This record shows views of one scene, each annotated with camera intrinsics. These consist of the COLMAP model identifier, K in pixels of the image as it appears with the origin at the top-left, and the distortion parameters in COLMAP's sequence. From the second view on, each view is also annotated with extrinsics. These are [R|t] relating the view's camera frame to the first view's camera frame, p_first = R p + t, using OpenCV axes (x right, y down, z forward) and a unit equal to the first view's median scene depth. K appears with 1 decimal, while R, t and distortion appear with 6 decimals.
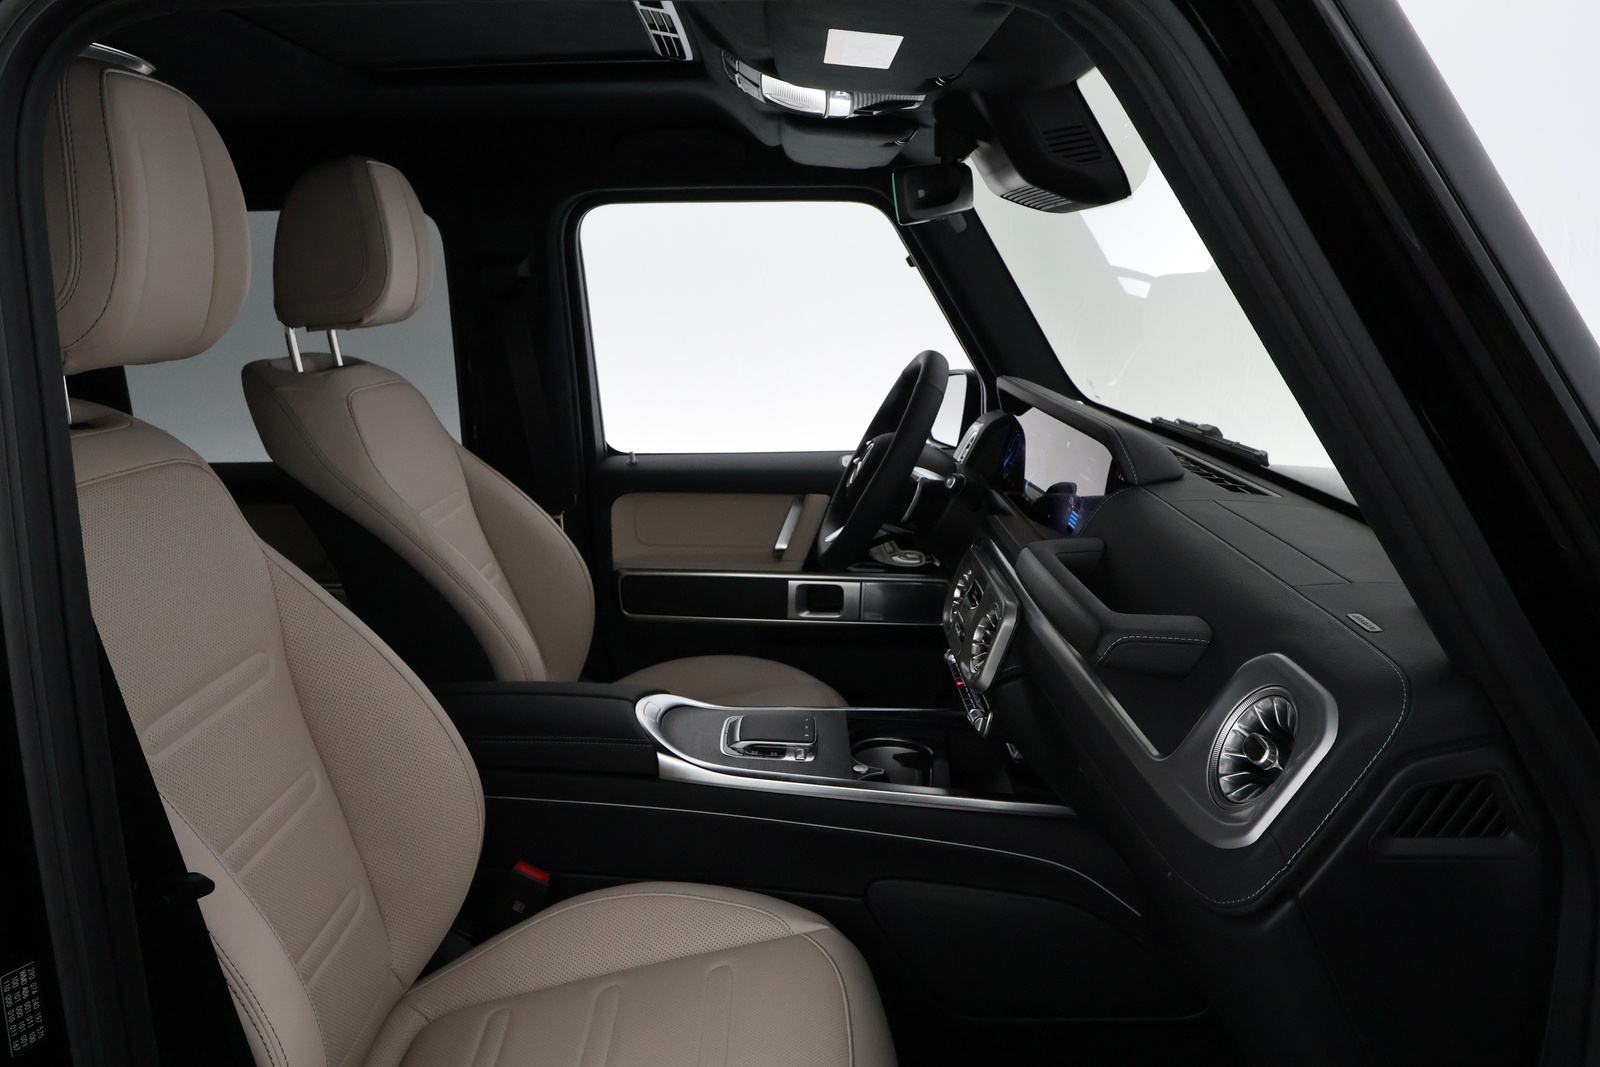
lens RADIAL K [[1214.8, 0, 798.7], [0, 1214.8, 536.2], [0, 0, 1]] dist [0.003137, -0.000801]
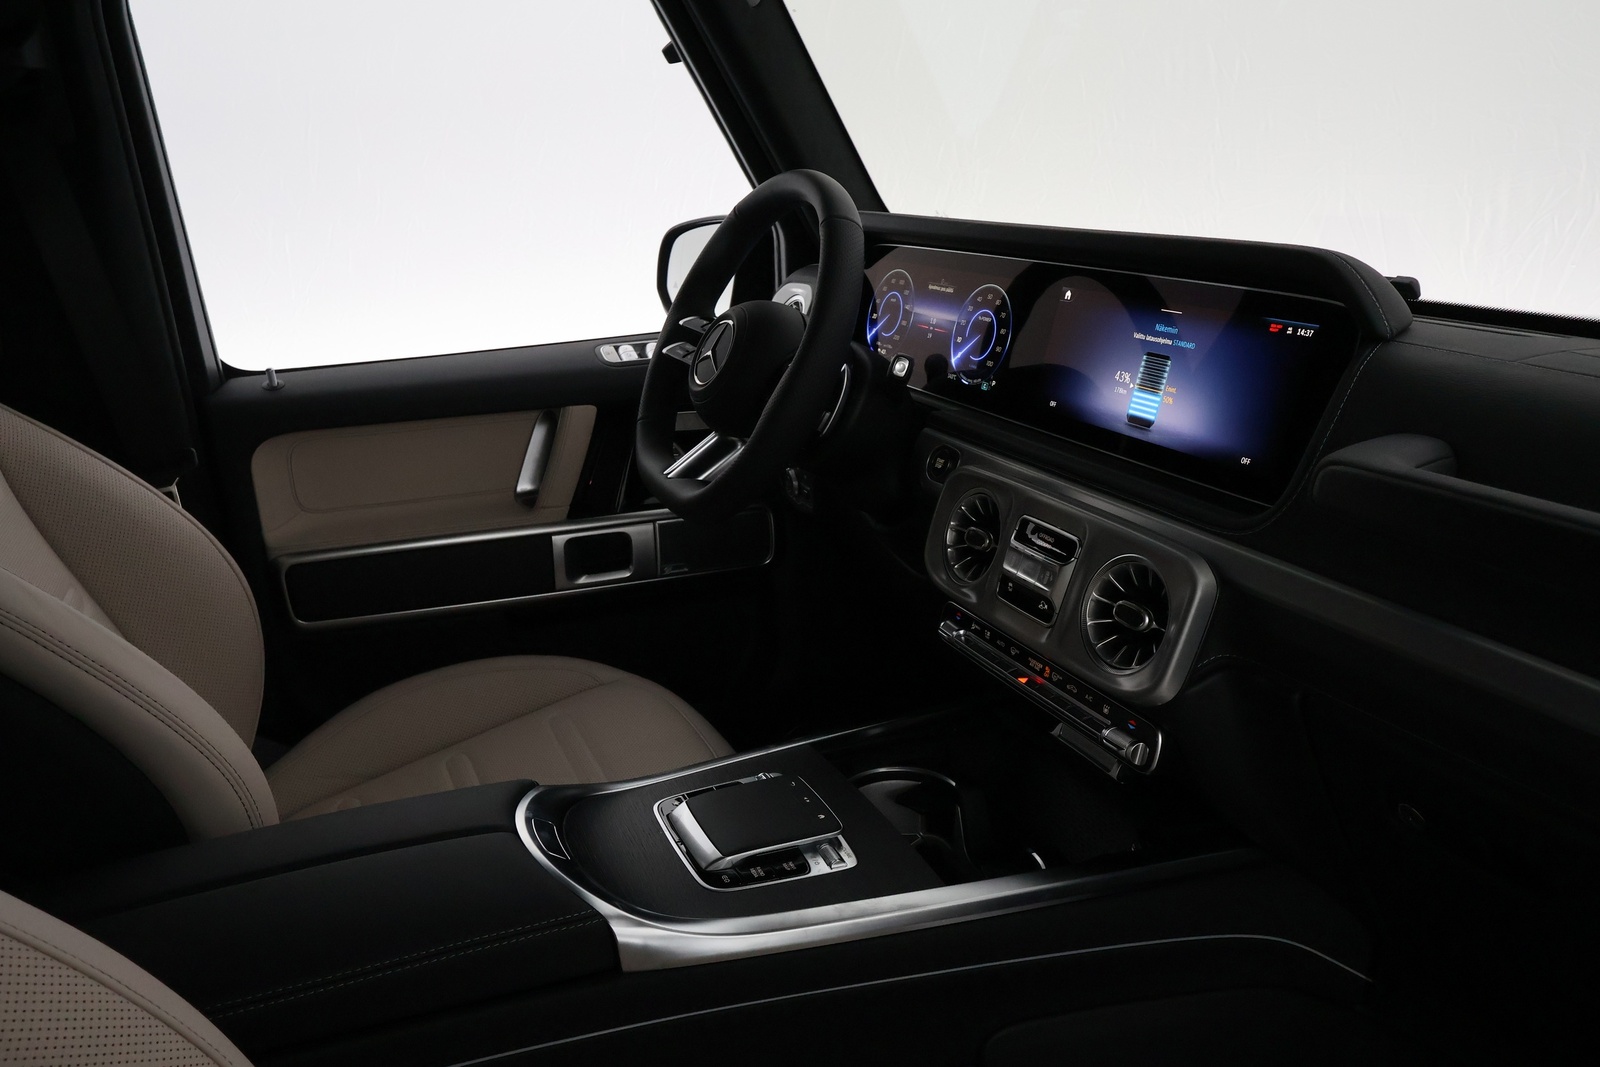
lens RADIAL K [[1214.8, 0, 798.7], [0, 1214.8, 536.2], [0, 0, 1]] dist [0.003137, -0.000801]
pose [[0.912978, -0.147153, 0.380549, -0.141468], [0.110460, 0.987010, 0.116660, -0.027525], [-0.392773, -0.064473, 0.917373, 0.319049]]
